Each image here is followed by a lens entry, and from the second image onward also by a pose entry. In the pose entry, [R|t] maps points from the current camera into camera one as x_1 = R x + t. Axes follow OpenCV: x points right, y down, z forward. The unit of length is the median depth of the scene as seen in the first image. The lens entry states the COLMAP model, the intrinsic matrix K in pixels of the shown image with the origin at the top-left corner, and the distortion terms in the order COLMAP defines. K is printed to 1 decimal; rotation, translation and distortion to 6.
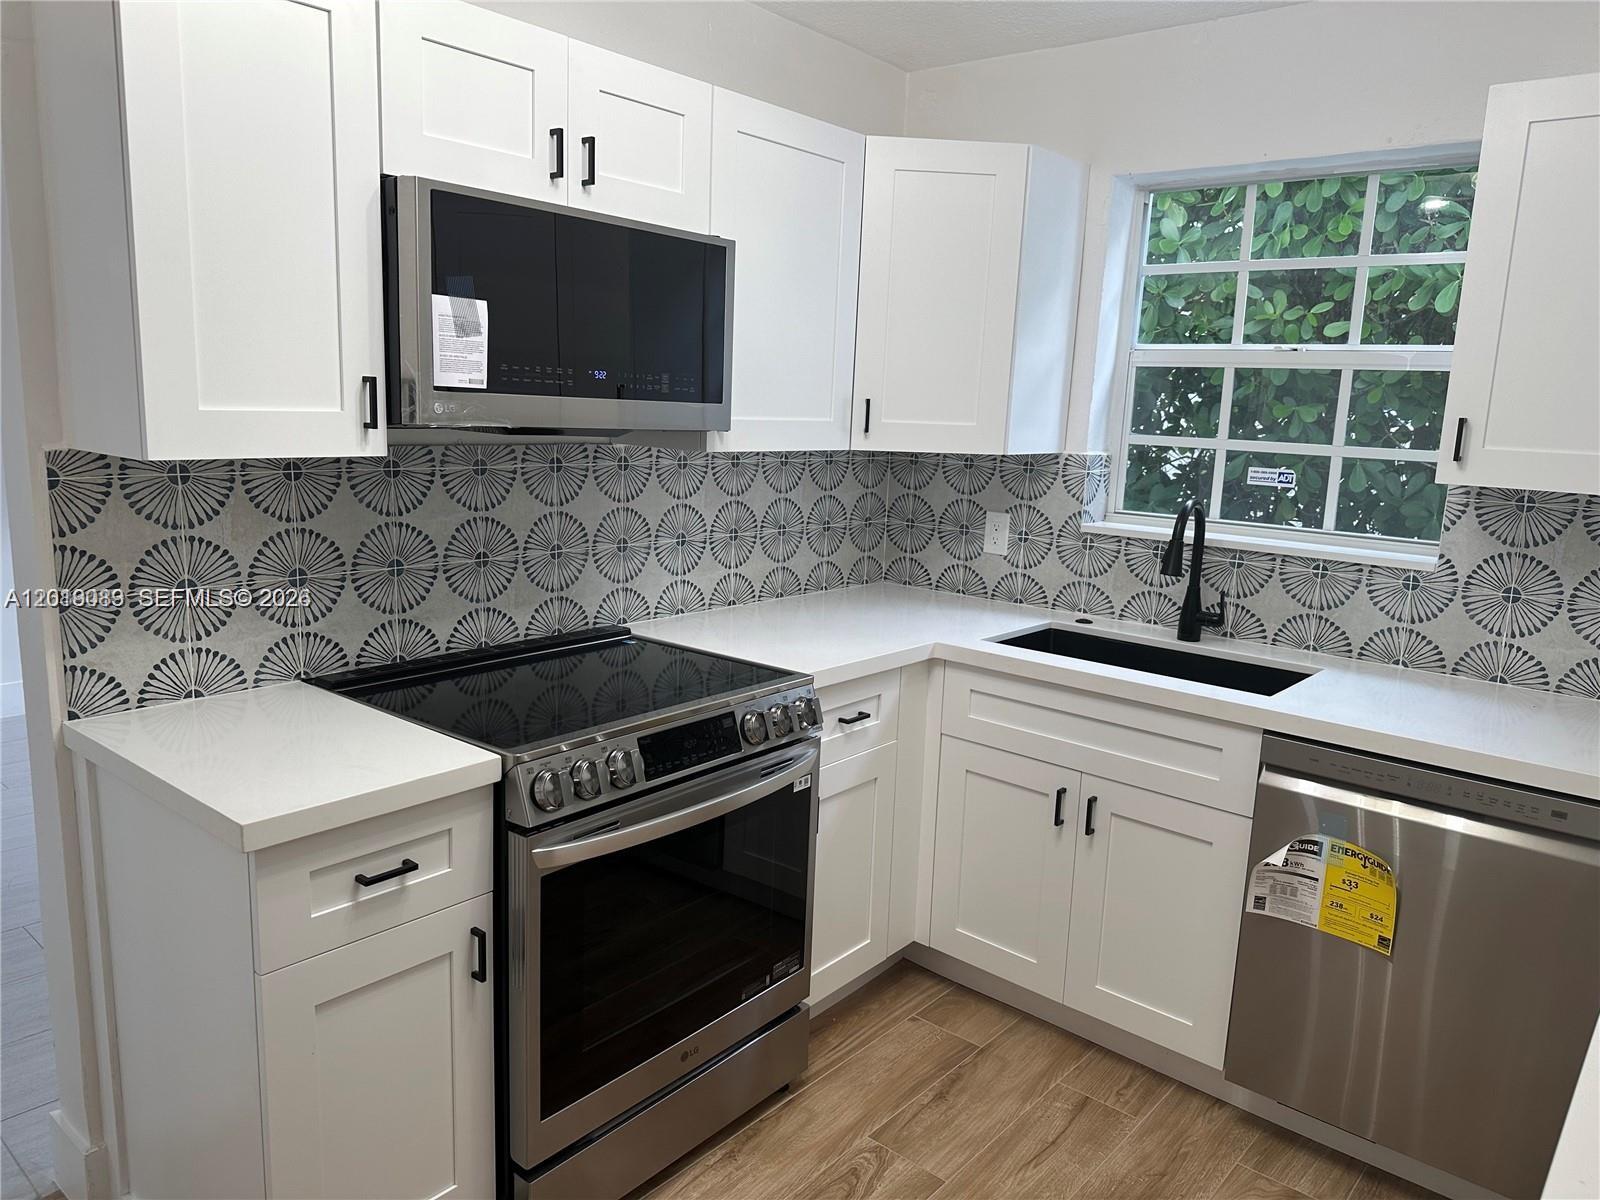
lens RADIAL K [[1115.3, 0, 804.4], [0, 1115.3, 590.2], [0, 0, 1]] dist [0.110765, -0.181759]
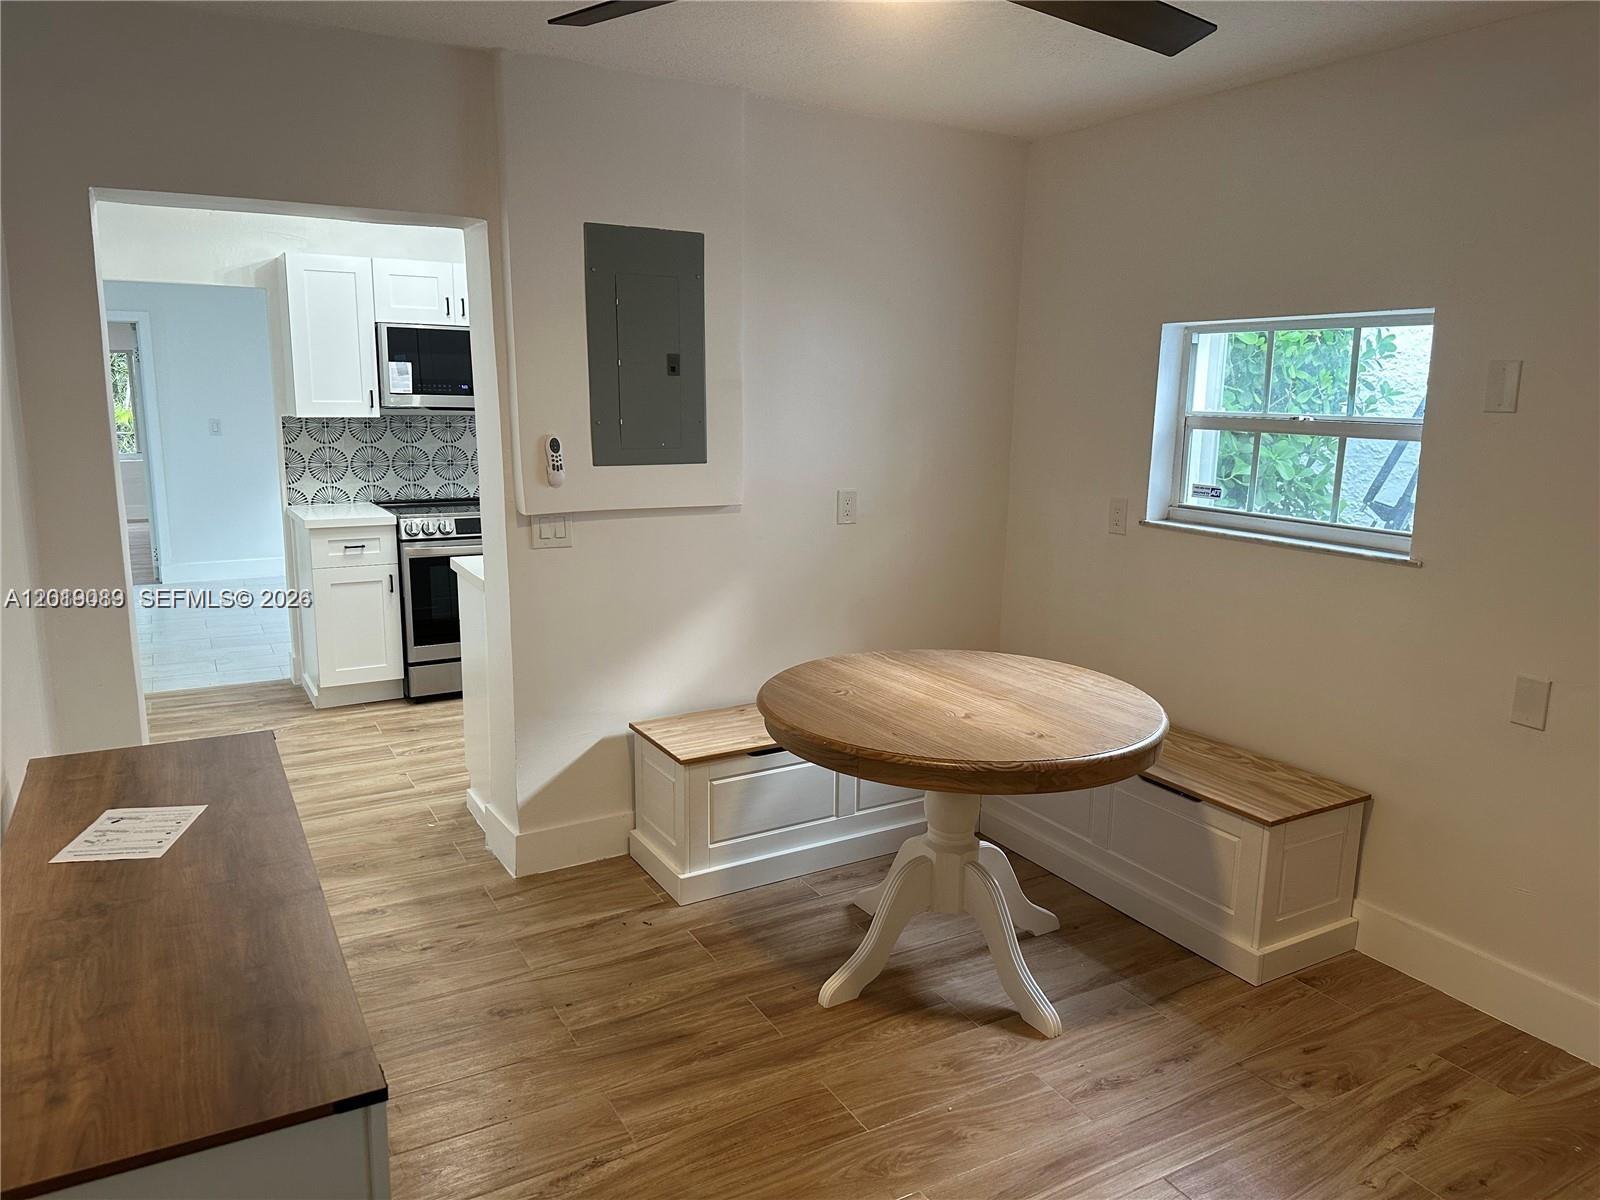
lens RADIAL K [[1115.3, 0, 804.4], [0, 1115.3, 590.2], [0, 0, 1]] dist [0.110765, -0.181759]
pose [[0.940416, 0.037004, -0.338006, 0.590359], [-0.036297, 0.999306, 0.008415, 0.093065], [0.338083, 0.004355, 0.941106, -0.486061]]
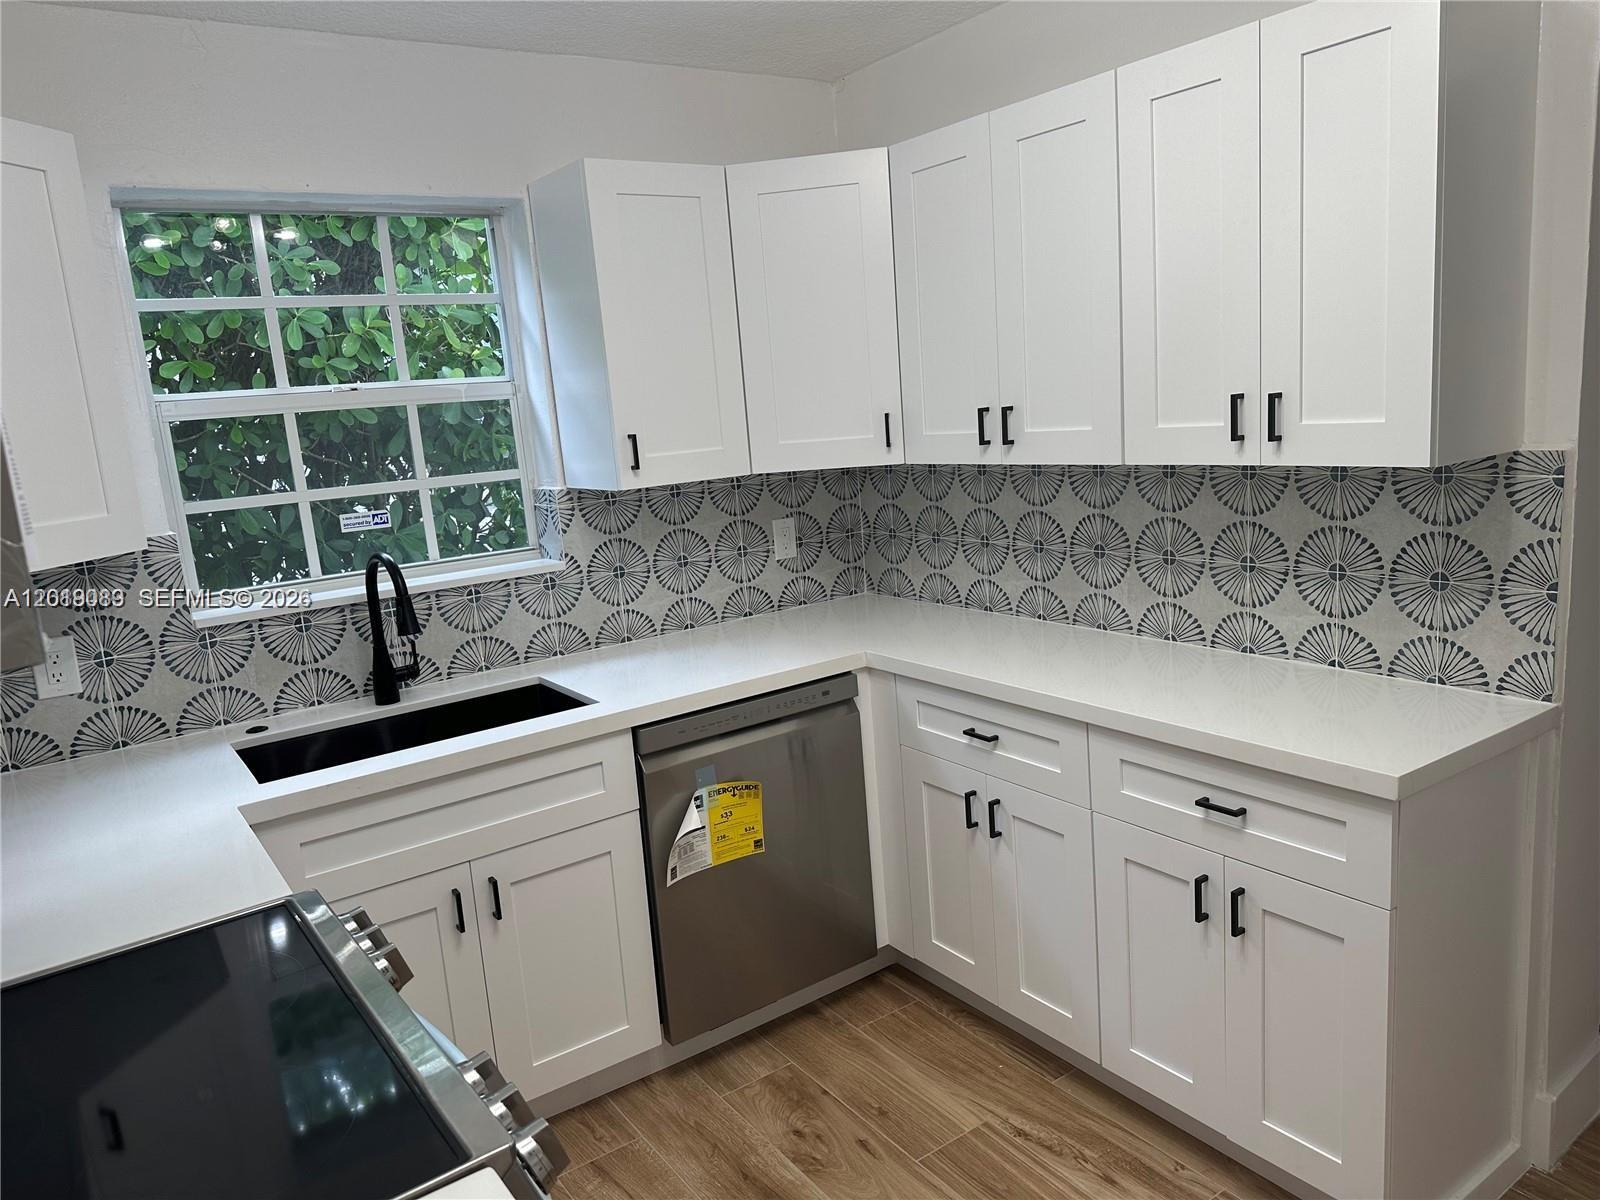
lens RADIAL K [[1115.3, 0, 804.4], [0, 1115.3, 590.2], [0, 0, 1]] dist [0.110765, -0.181759]
pose [[0.238658, -0.224297, 0.944846, -0.517990], [0.249230, 0.954519, 0.163640, -0.131941], [-0.938577, 0.196430, 0.283705, 0.472105]]
